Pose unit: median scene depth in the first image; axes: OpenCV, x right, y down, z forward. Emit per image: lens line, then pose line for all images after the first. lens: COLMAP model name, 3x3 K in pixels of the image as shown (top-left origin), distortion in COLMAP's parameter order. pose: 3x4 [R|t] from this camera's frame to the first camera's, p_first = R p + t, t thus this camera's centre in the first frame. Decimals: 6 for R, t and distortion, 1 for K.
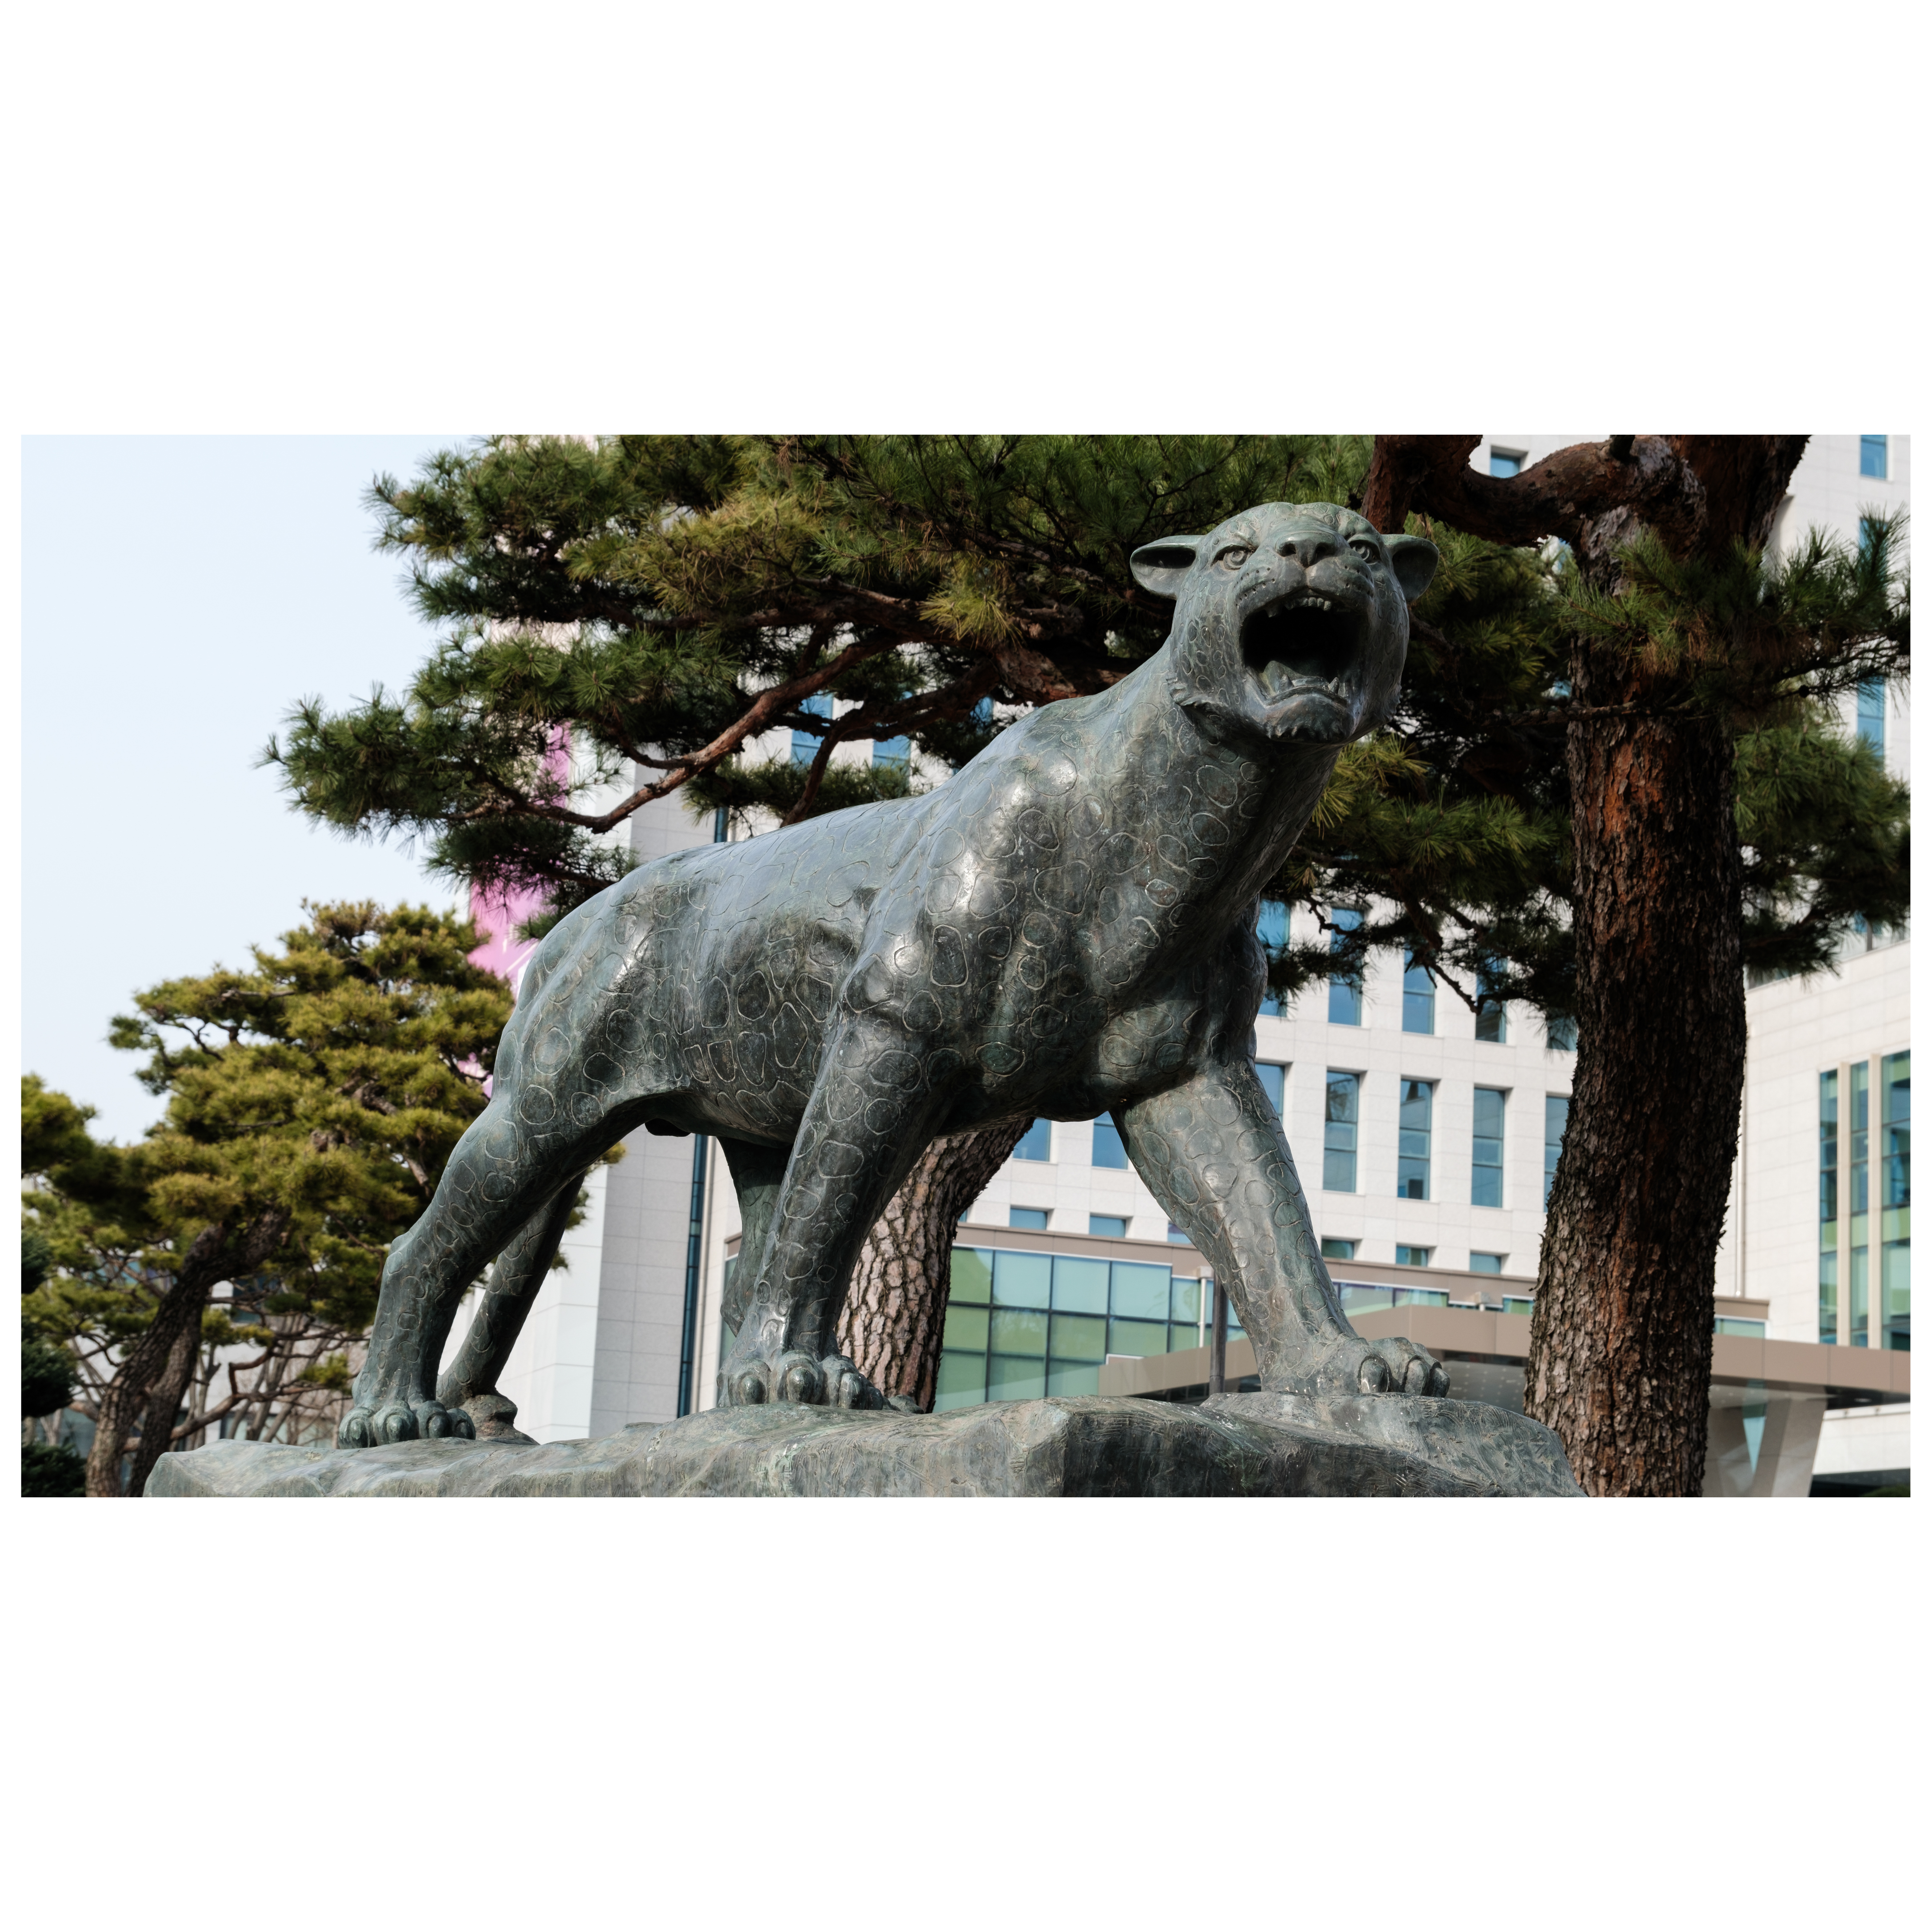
lens RADIAL K [[3772.0, 0, 967.1], [0, 3772.0, 1137.8], [0, 0, 1]] dist [0.038290, 0.080850]
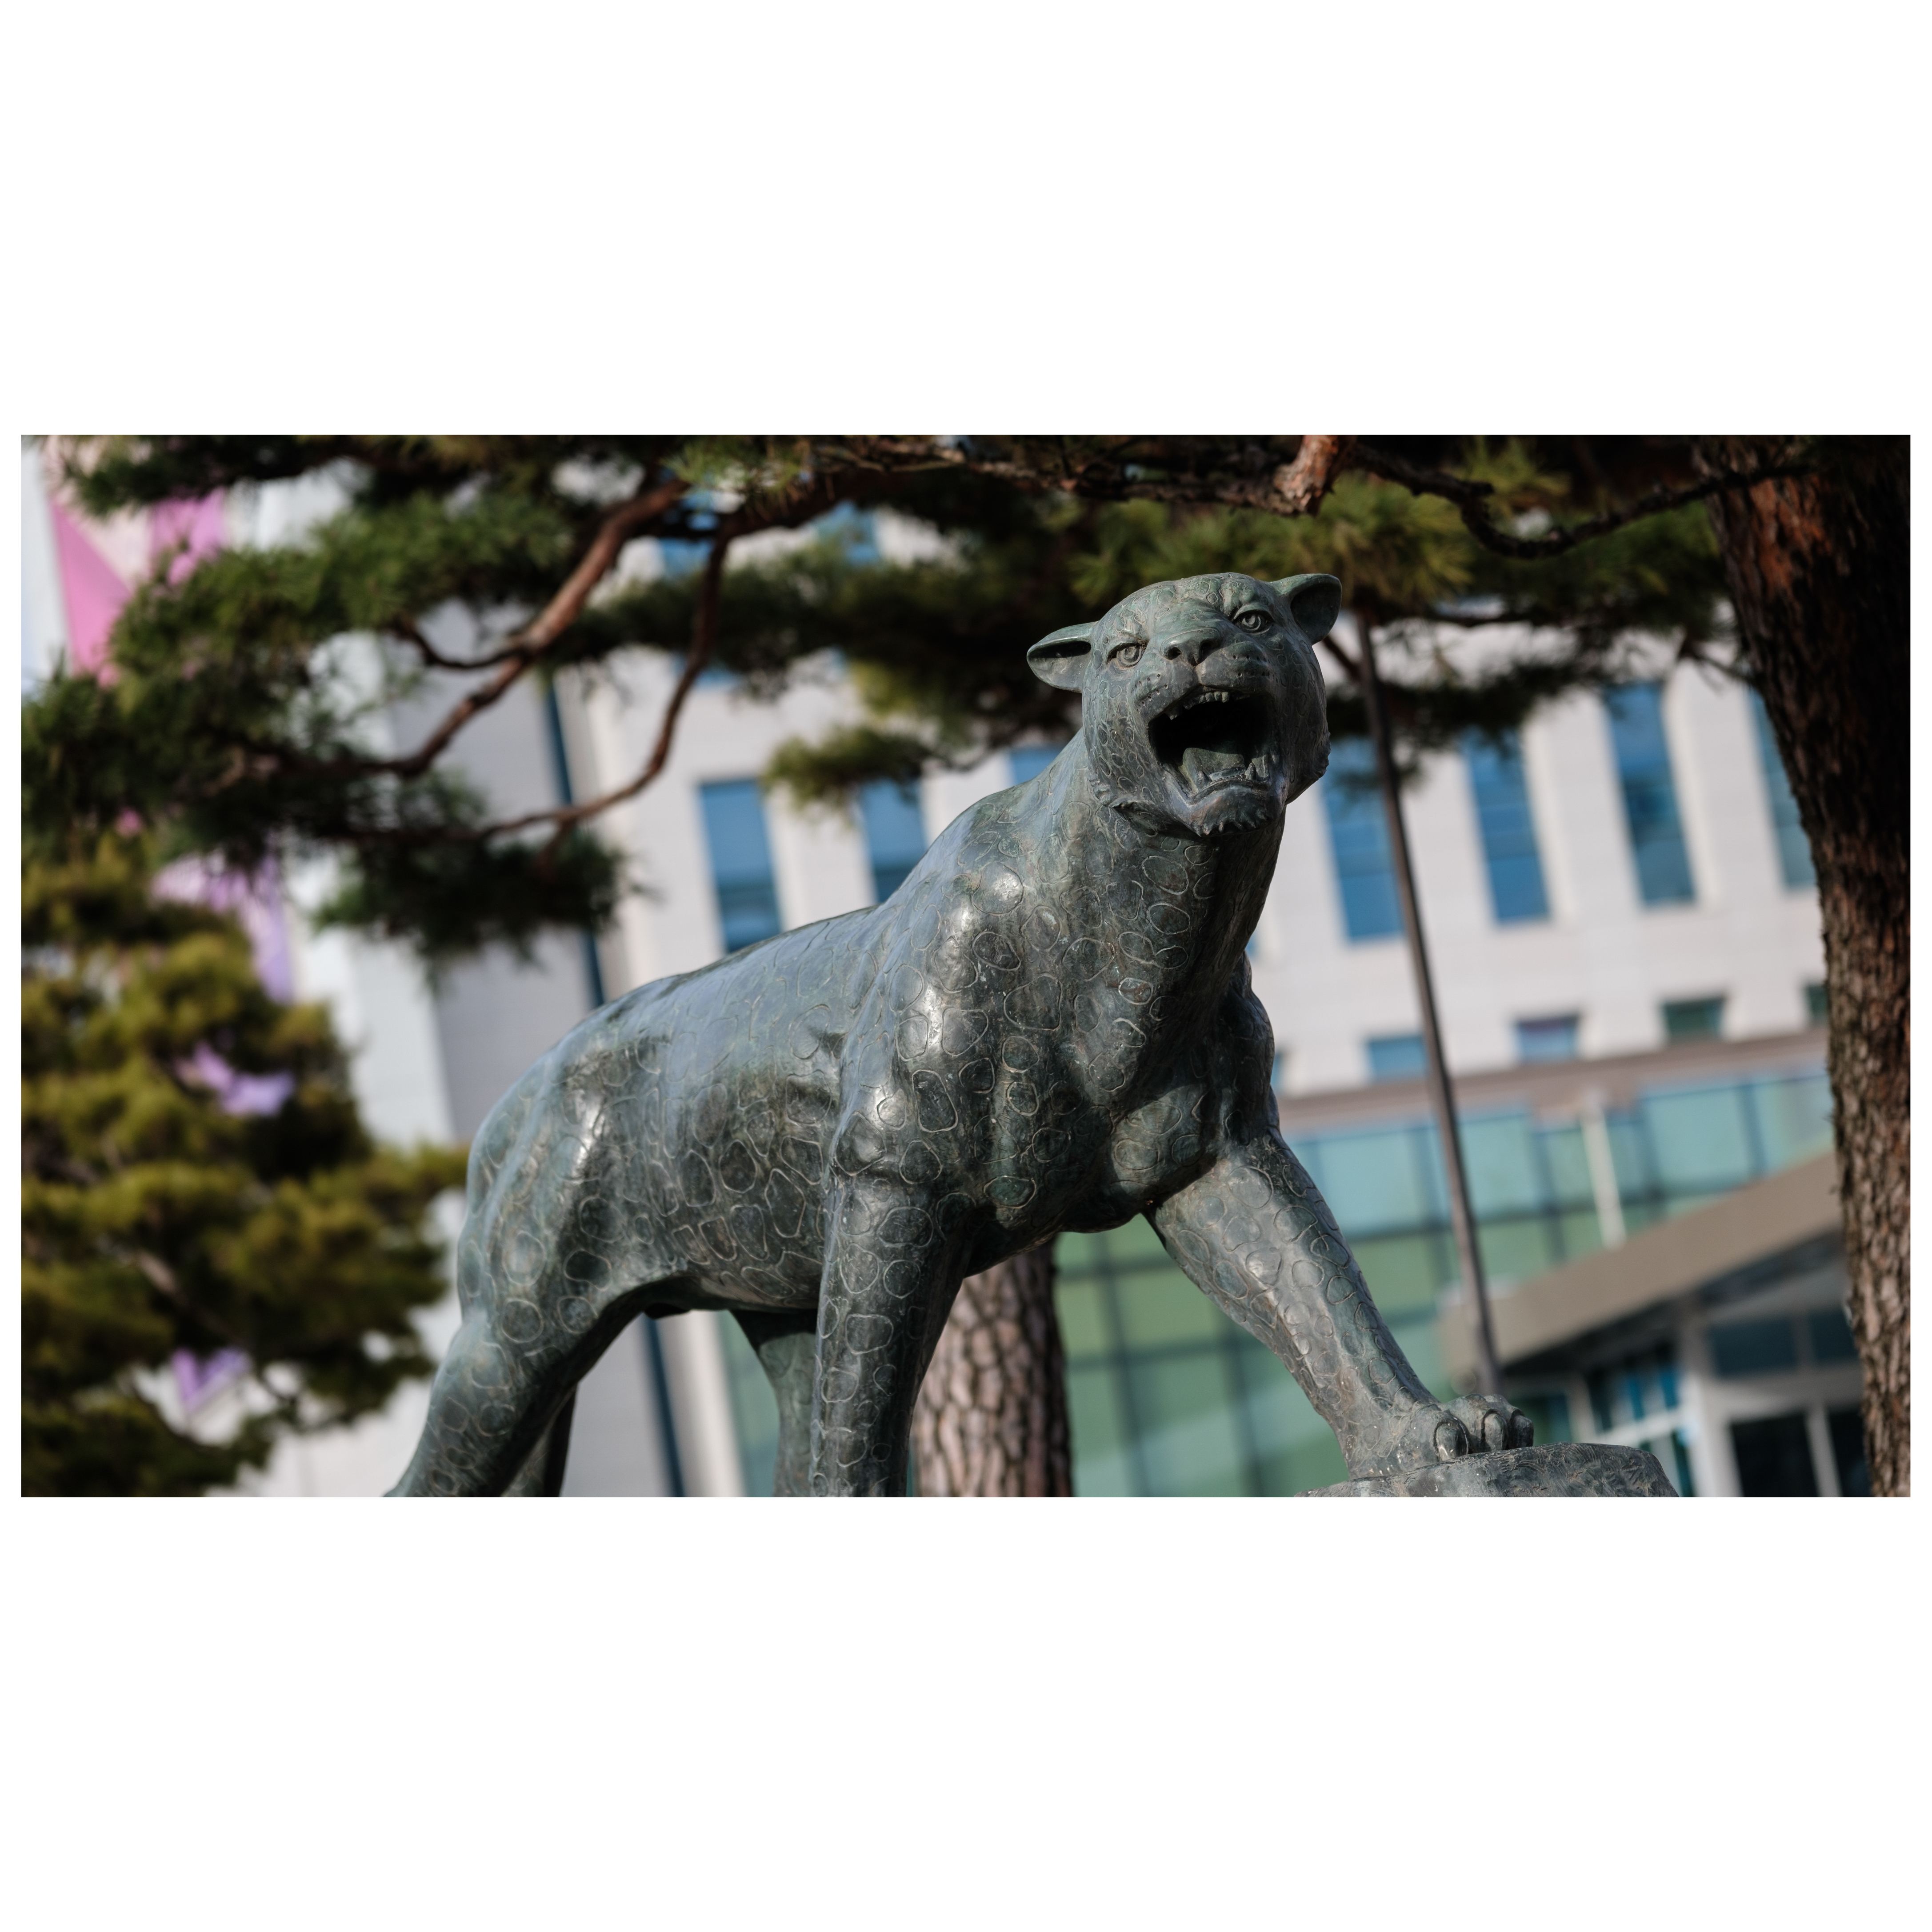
lens RADIAL K [[8370.0, 0, 966.0], [0, 8370.0, 966.0], [0, 0, 1]] dist [-0.338360, -5.299935]
pose [[0.975308, -0.219512, -0.024245, 0.061002], [0.219849, 0.975458, 0.012188, -0.103907], [0.020975, -0.017217, 0.999632, -1.090402]]
